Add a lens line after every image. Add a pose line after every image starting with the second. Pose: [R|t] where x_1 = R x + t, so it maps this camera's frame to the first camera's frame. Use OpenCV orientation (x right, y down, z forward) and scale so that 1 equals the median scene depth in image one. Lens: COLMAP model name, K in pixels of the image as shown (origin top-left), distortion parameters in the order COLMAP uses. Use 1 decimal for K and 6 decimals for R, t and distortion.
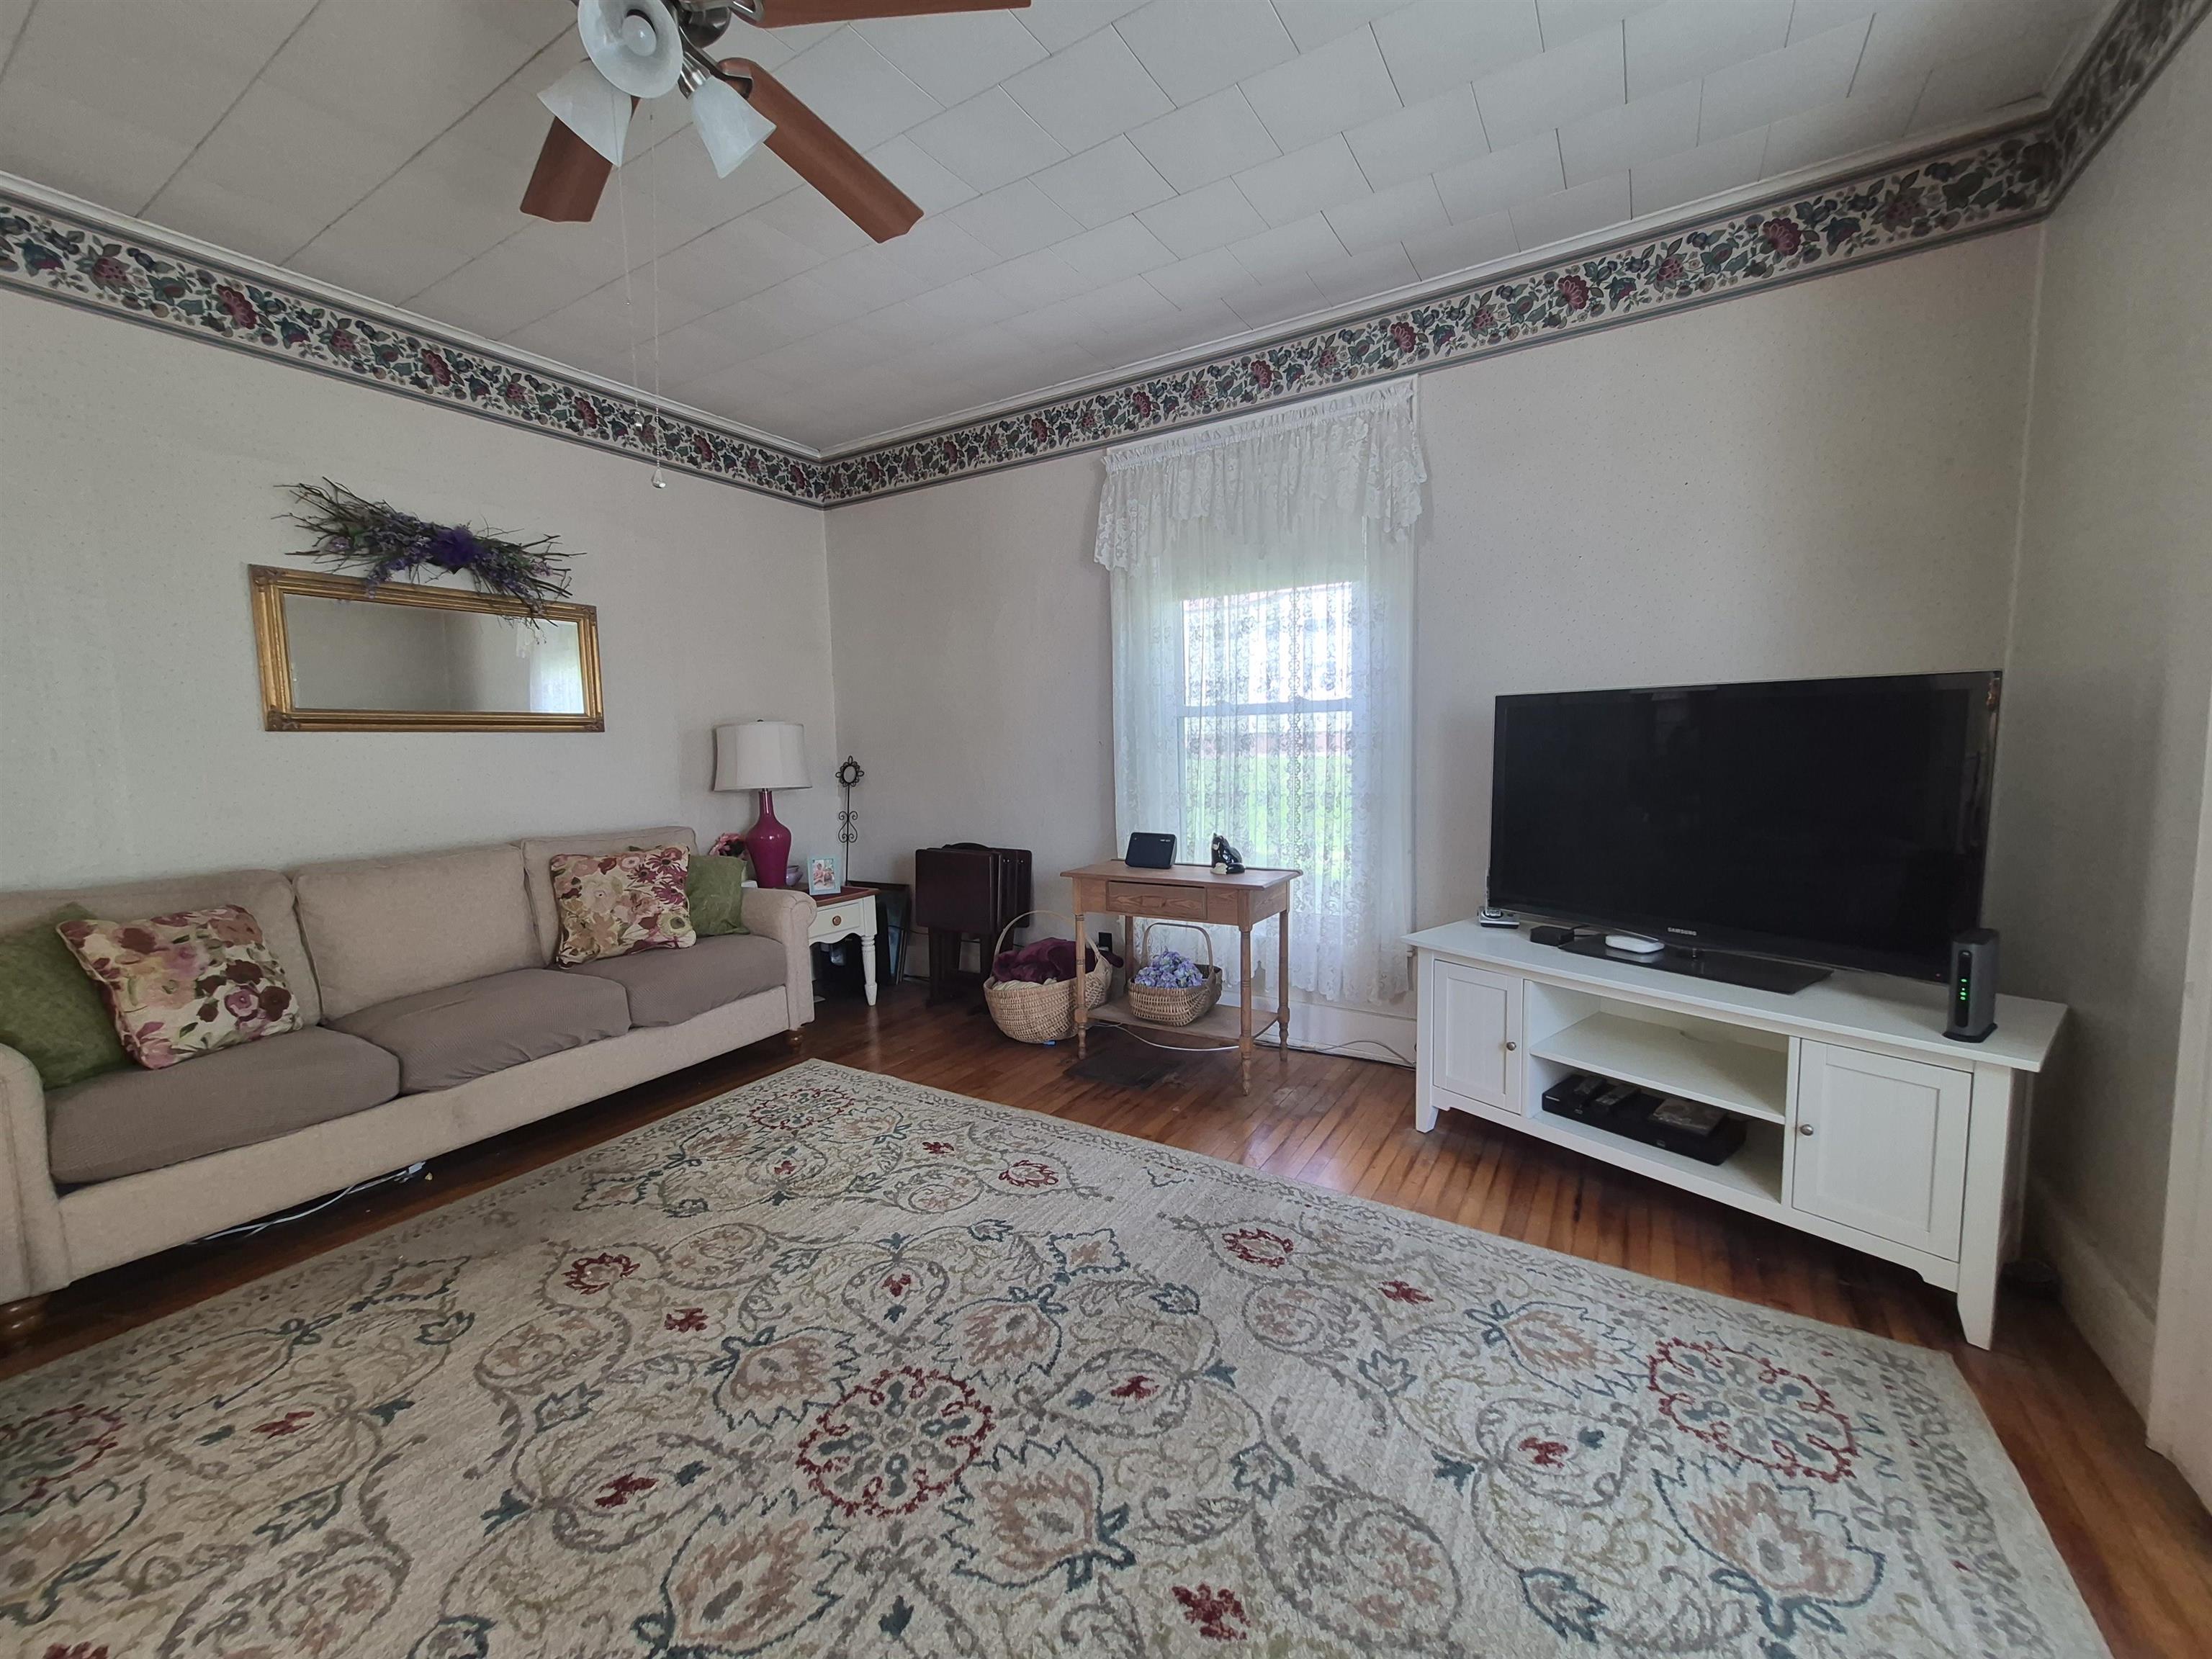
lens RADIAL K [[865.0, 0, 1110.4], [0, 865.0, 823.9], [0, 0, 1]] dist [0.003074, 0.000960]
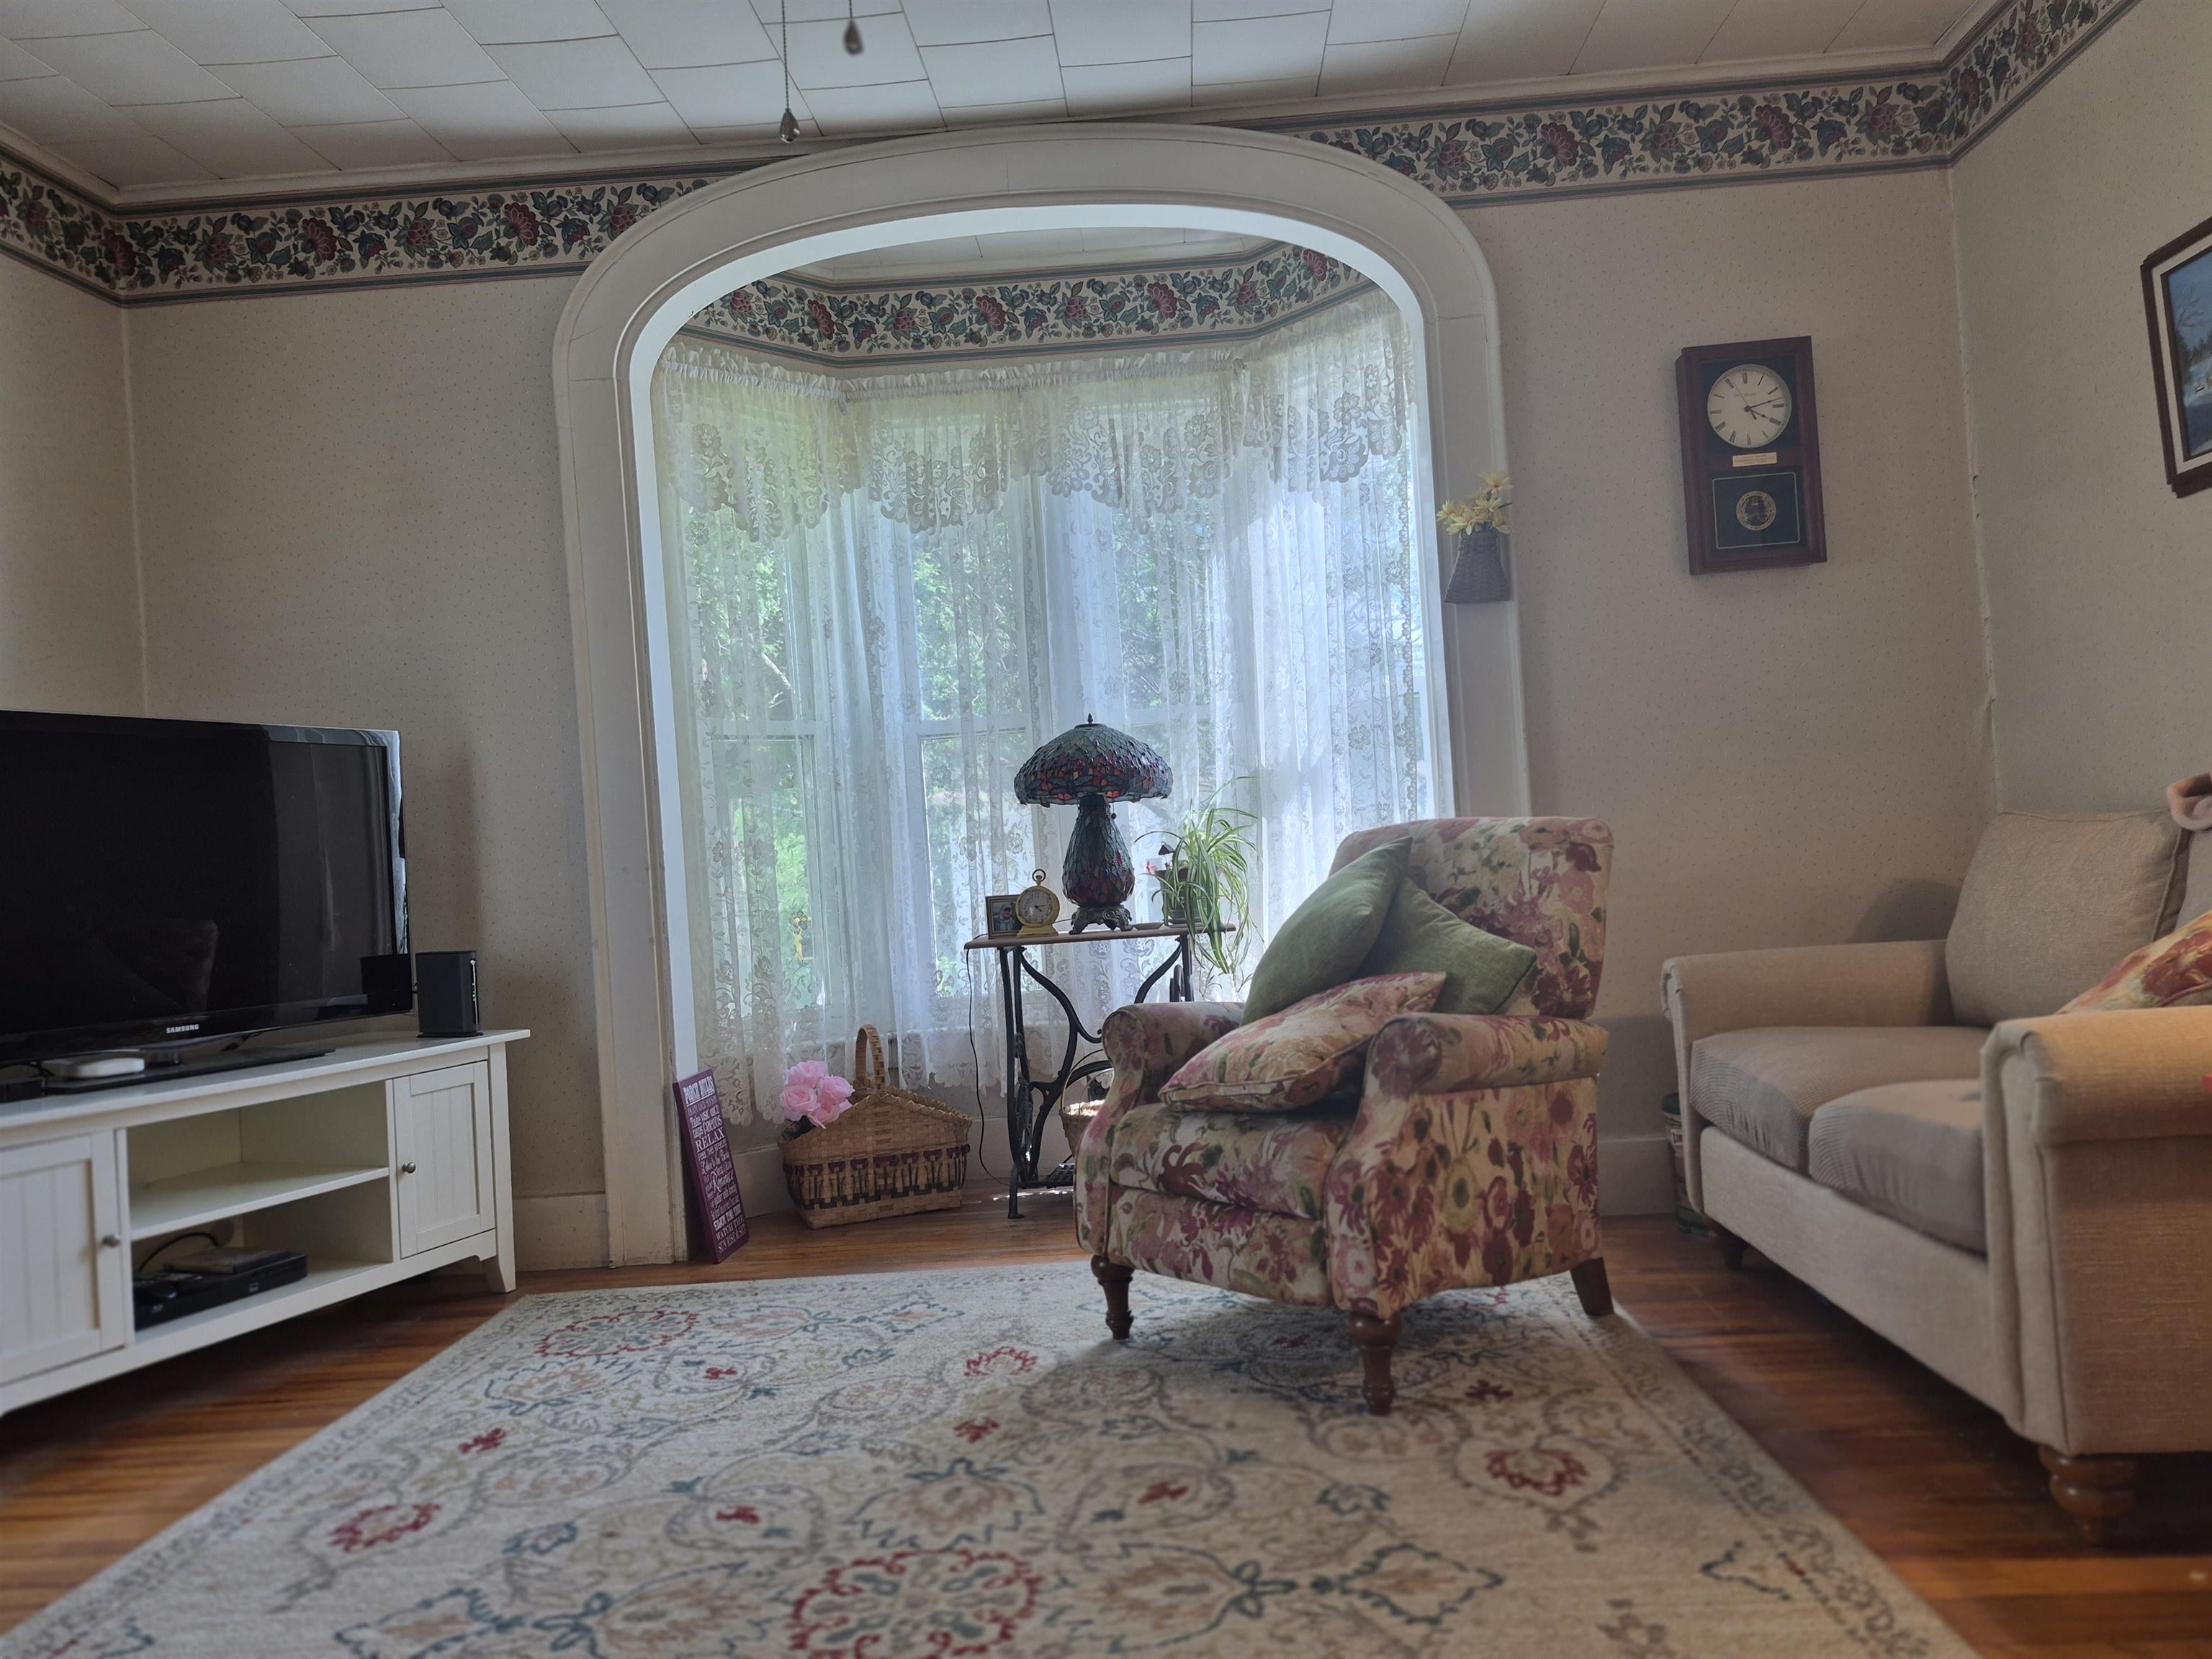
lens RADIAL K [[1531.0, 0, 1132.3], [0, 1531.0, 837.6], [0, 0, 1]] dist [0.070744, -0.078127]
pose [[-0.484797, 0.060621, 0.872523, -1.207965], [0.163088, 0.986364, 0.022085, 0.076941], [-0.859287, 0.153005, -0.488073, 1.125989]]
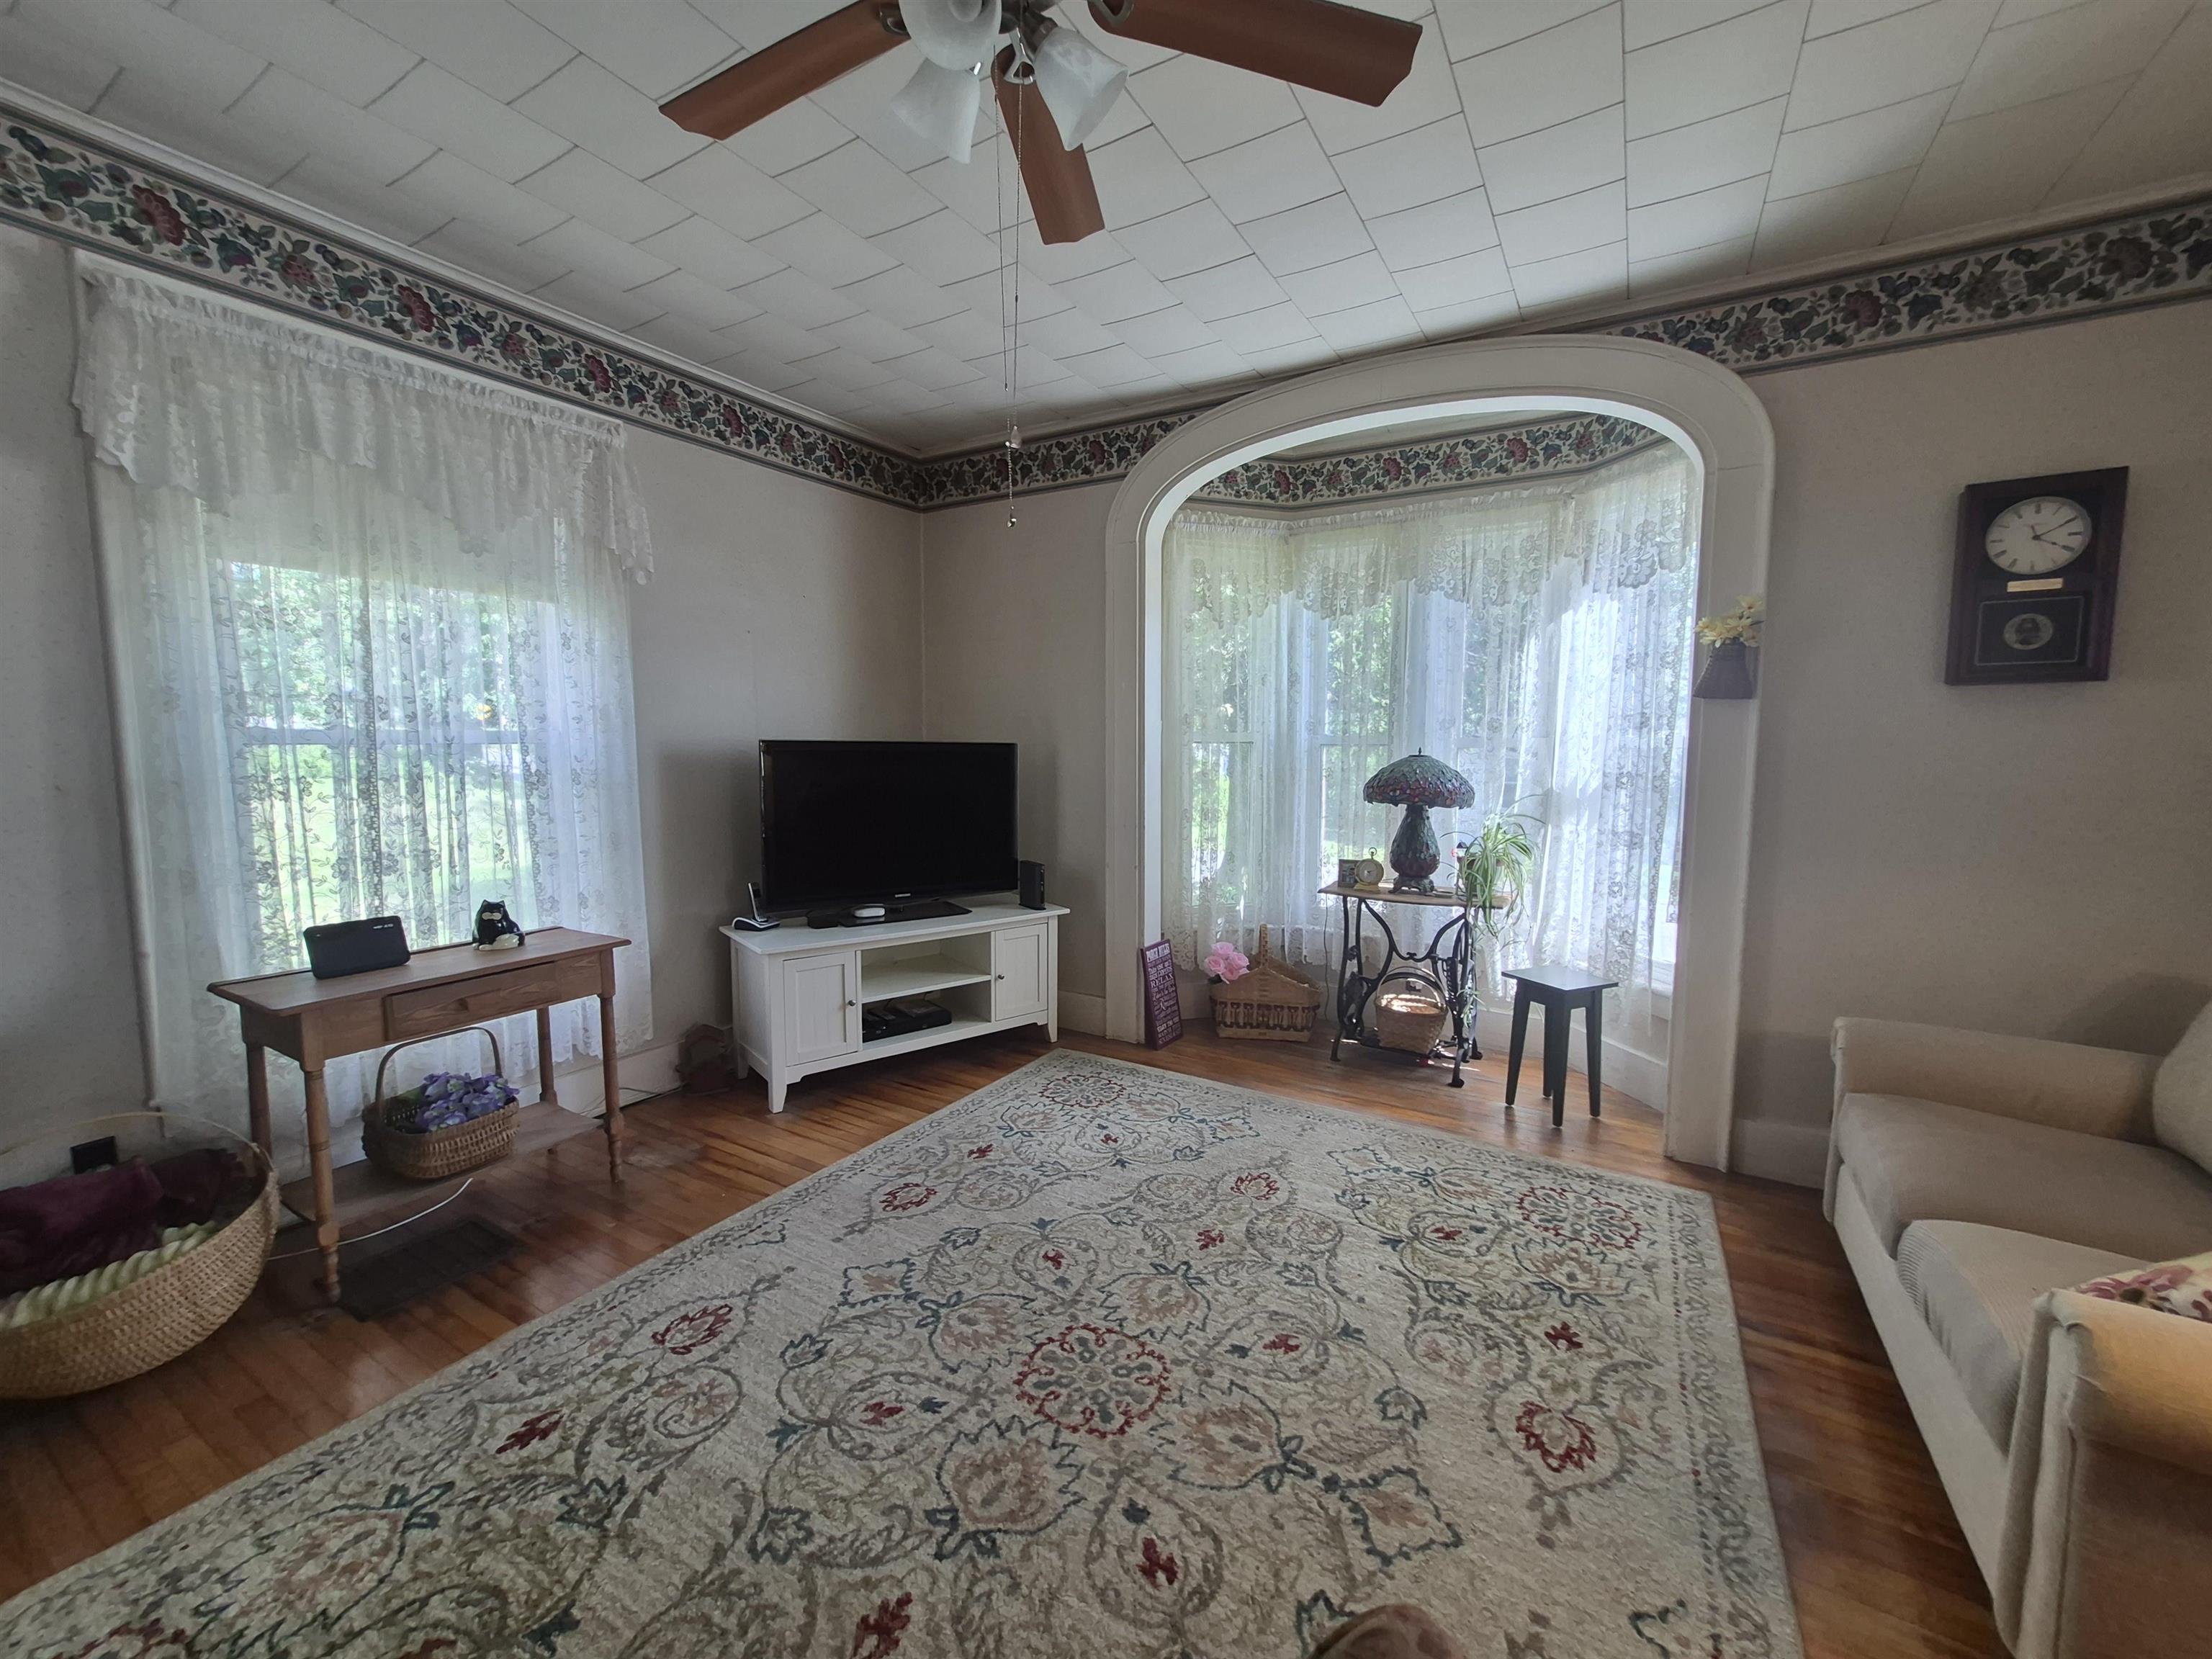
lens RADIAL K [[865.0, 0, 1120.7], [0, 865.0, 825.5], [0, 0, 1]] dist [0.003074, 0.000960]
pose [[-0.018140, -0.074108, 0.997085, -1.125526], [0.095986, 0.992514, 0.075514, -0.102594], [-0.995217, 0.097076, -0.010890, 0.743488]]
